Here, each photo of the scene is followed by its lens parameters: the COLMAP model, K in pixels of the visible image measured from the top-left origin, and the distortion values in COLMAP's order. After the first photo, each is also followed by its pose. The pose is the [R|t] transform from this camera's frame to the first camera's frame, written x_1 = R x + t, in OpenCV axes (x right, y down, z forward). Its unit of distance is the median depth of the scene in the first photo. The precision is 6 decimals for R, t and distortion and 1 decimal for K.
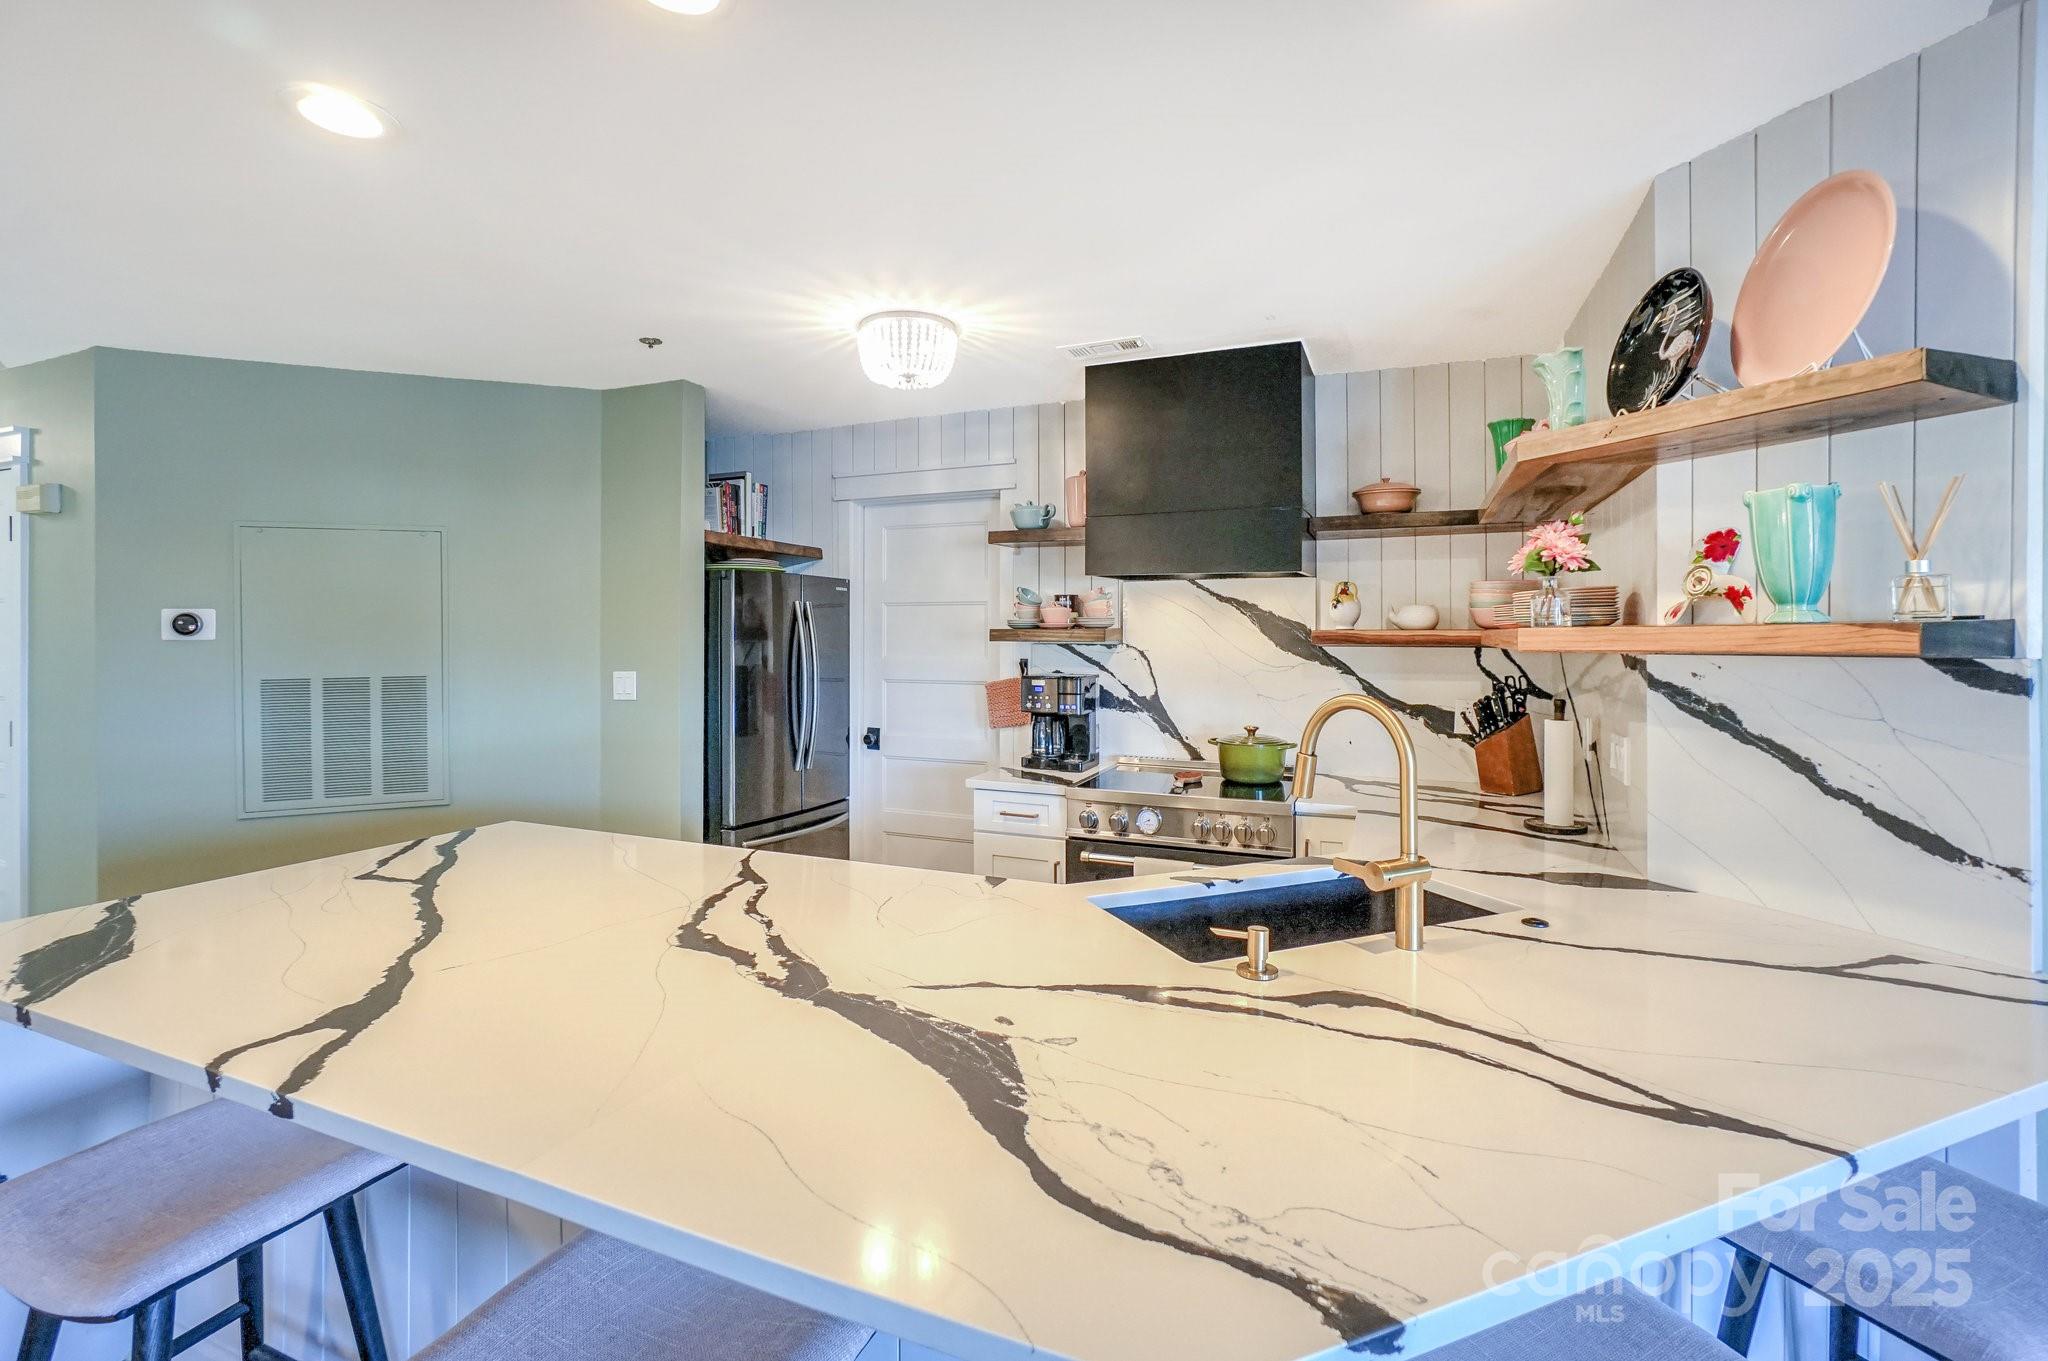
lens RADIAL K [[901.1, 0, 1024.0], [0, 901.1, 680.5], [0, 0, 1]] dist [-0.017740, 0.009933]
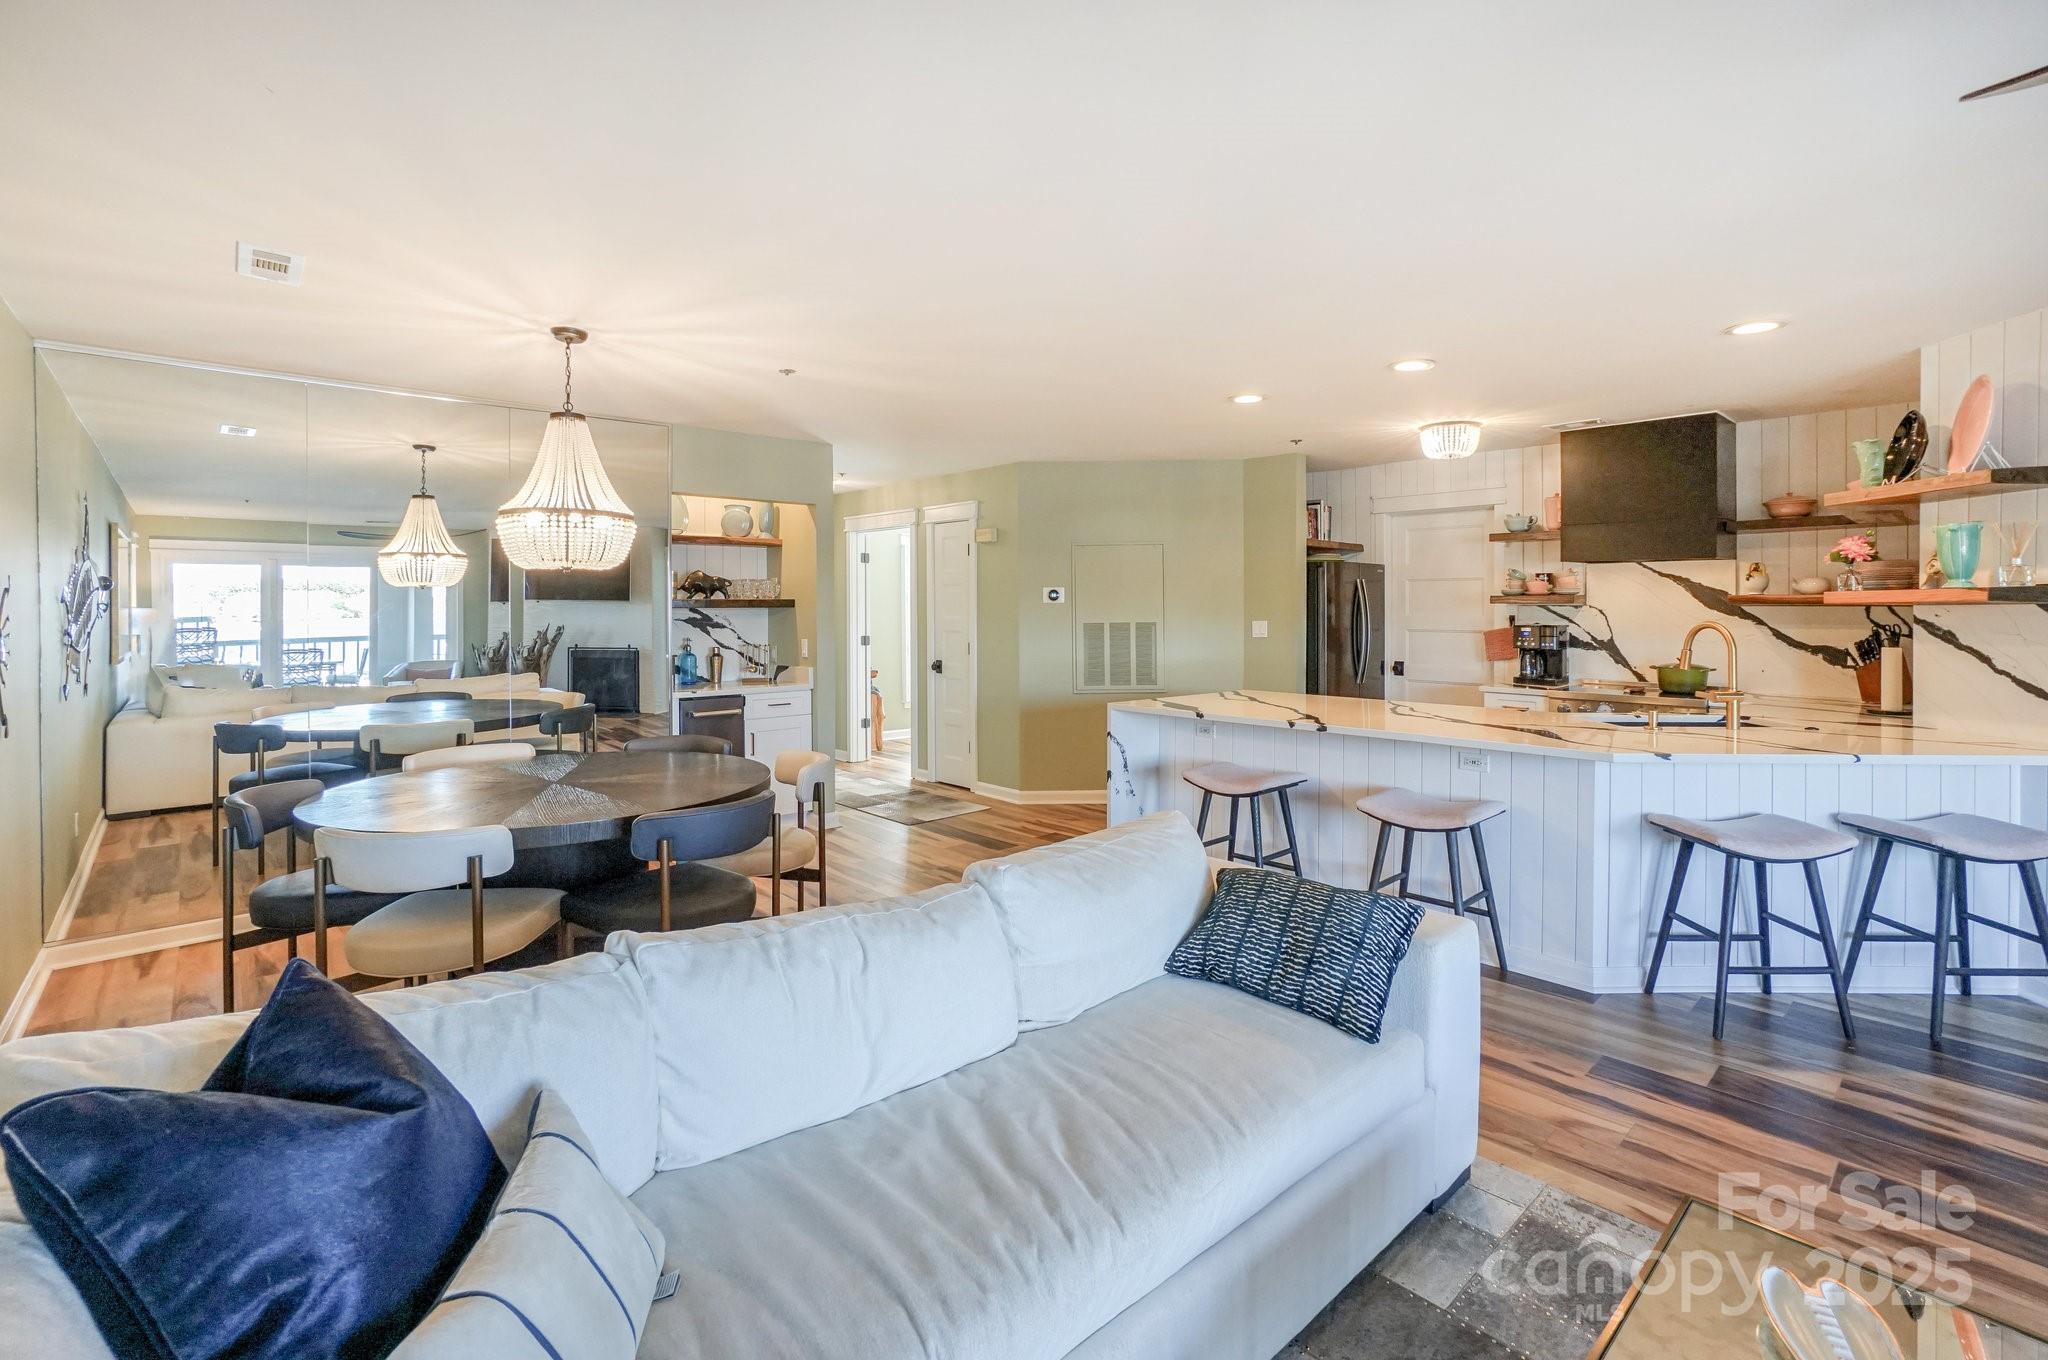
lens RADIAL K [[937.8, 0, 1022.9], [0, 937.8, 621.7], [0, 0, 1]] dist [-0.052067, 0.022796]
pose [[0.913481, 0.004747, -0.406853, -0.136822], [-0.018545, 0.999379, -0.029978, 0.056354], [0.406458, 0.034929, 0.913002, -0.877680]]
